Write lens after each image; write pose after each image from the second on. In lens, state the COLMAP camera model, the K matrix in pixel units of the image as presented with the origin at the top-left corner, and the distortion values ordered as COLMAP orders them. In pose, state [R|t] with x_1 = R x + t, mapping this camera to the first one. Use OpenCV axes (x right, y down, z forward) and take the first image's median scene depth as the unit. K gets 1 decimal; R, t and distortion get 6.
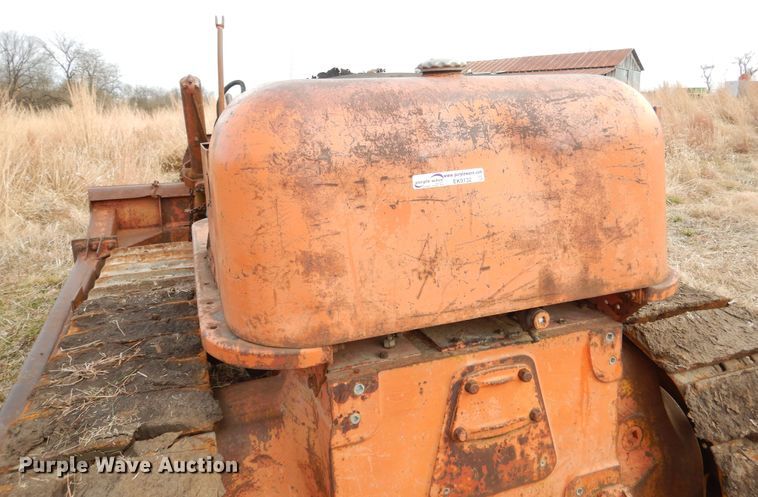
lens RADIAL K [[551.8, 0, 380.9], [0, 551.8, 214.9], [0, 0, 1]] dist [0.000346, -0.003350]
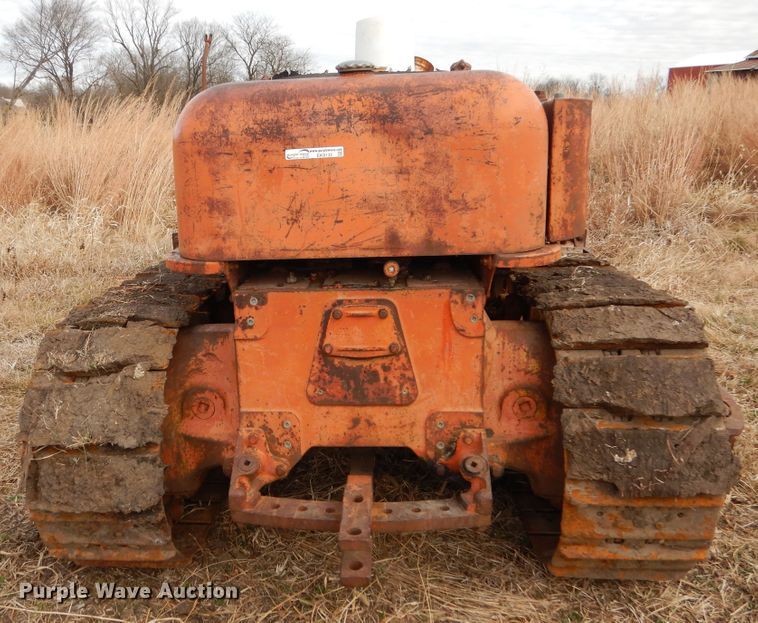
lens RADIAL K [[759.5, 0, 314.6], [0, 759.5, 357.1], [0, 0, 1]] dist [-0.004964, 0.000000]
pose [[0.907195, 0.123171, -0.402276, 0.868964], [-0.073710, 0.987927, 0.136261, 0.164421], [0.414203, -0.093964, 0.905322, -0.710856]]
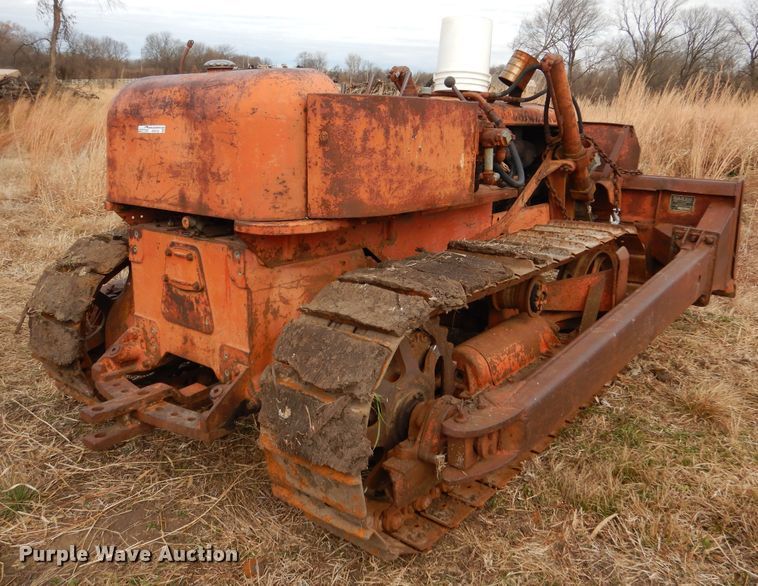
lens RADIAL K [[690.3, 0, 379.2], [0, 690.3, 292.6], [0, 0, 1]] dist [0.001933, 0.000000]
pose [[0.510216, 0.249983, -0.822914, 2.342294], [-0.181001, 0.966607, 0.181411, -0.086472], [0.840784, 0.056390, 0.538425, 0.379529]]
